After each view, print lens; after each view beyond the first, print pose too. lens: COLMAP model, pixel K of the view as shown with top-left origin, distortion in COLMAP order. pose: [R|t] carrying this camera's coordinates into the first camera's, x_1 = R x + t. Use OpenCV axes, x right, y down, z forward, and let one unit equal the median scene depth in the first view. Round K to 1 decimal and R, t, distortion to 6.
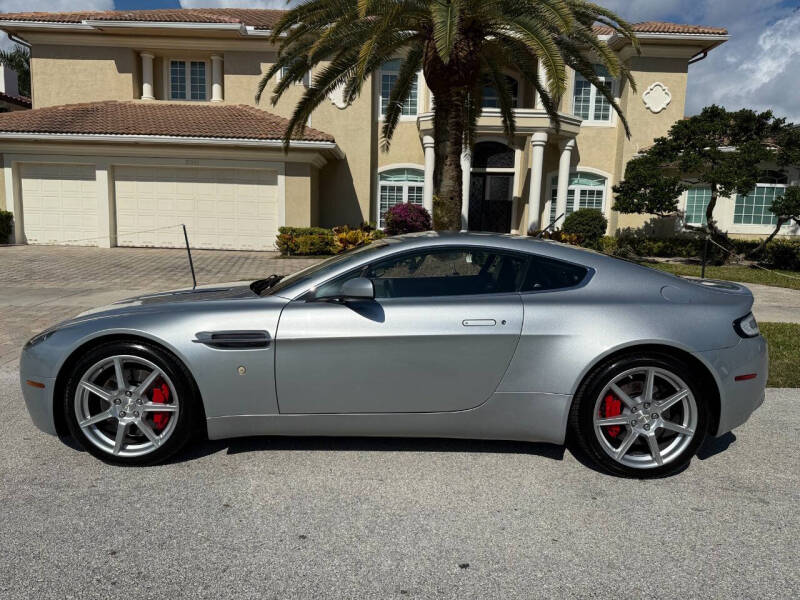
lens RADIAL K [[561.6, 0, 400.4], [0, 561.6, 307.6], [0, 0, 1]] dist [0.086578, -0.129544]
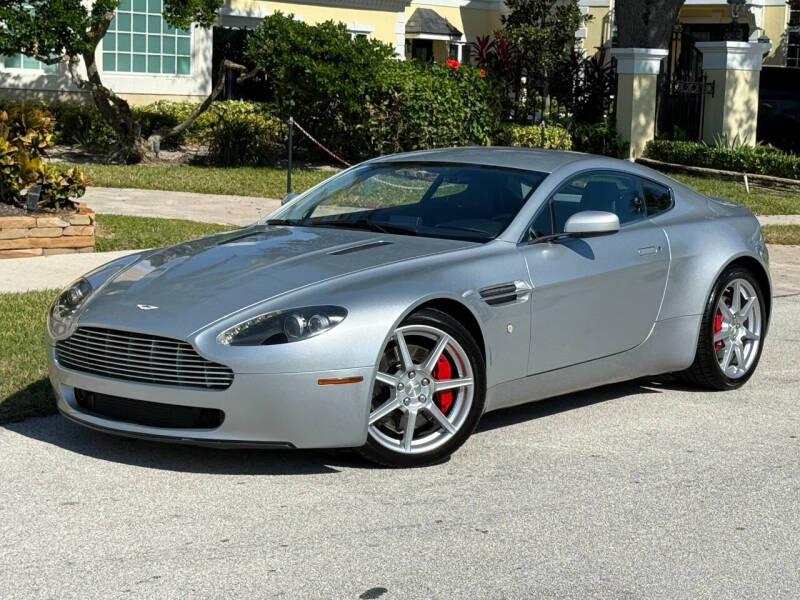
lens RADIAL K [[1749.6, 0, 400.0], [0, 1749.6, 300.0], [0, 0, 1]] dist [0.045320, 0.397629]
pose [[0.618433, -0.102227, 0.779160, -0.440236], [0.096895, 0.993856, 0.053488, -0.015781], [-0.779841, 0.042418, 0.624539, -0.093324]]
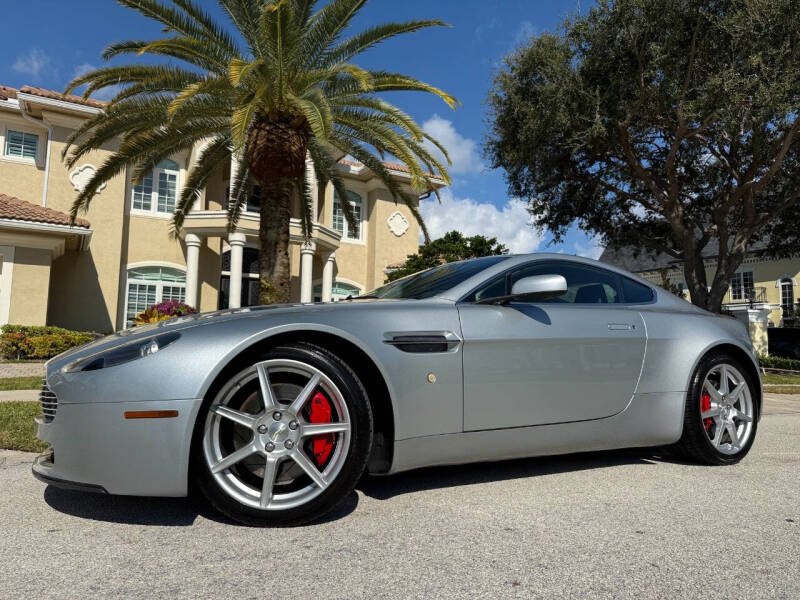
lens RADIAL K [[568.8, 0, 403.5], [0, 568.8, 296.5], [0, 0, 1]] dist [0.050830, -0.083883]
pose [[0.863140, 0.042274, 0.503191, -0.134245], [0.077138, 0.973756, -0.214126, 0.030887], [-0.499037, 0.223636, 0.837227, 0.054236]]
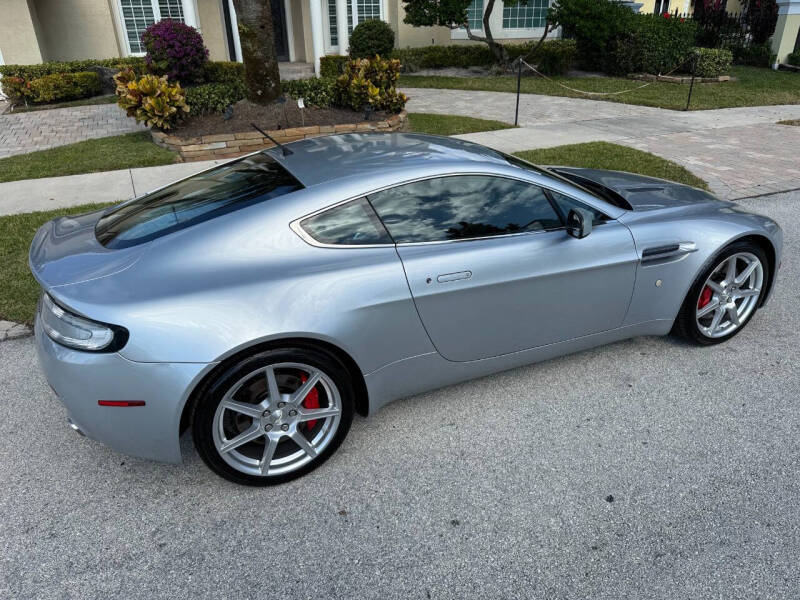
lens RADIAL K [[570.9, 0, 402.9], [0, 570.9, 300.6], [0, 0, 1]] dist [0.028692, -0.042183]
pose [[0.903746, -0.224333, 0.364578, -0.076093], [0.102829, 0.940515, 0.323818, -0.041173], [-0.415534, -0.255160, 0.873055, 0.039490]]
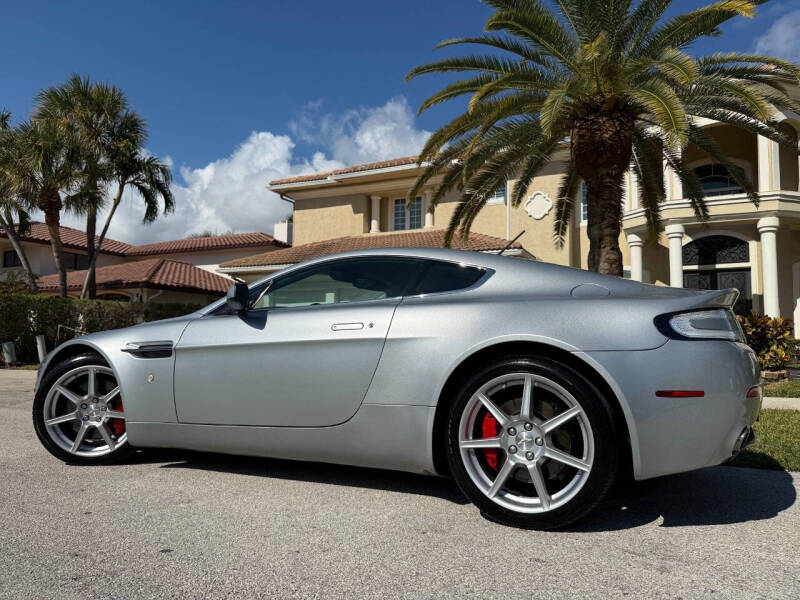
lens RADIAL K [[568.5, 0, 400.0], [0, 568.5, 300.0], [0, 0, 1]] dist [0.049944, -0.091469]
pose [[0.901604, -0.056189, -0.428898, 0.113017], [-0.046774, 0.973049, -0.225803, 0.034724], [0.430026, 0.223647, 0.874677, 0.039300]]
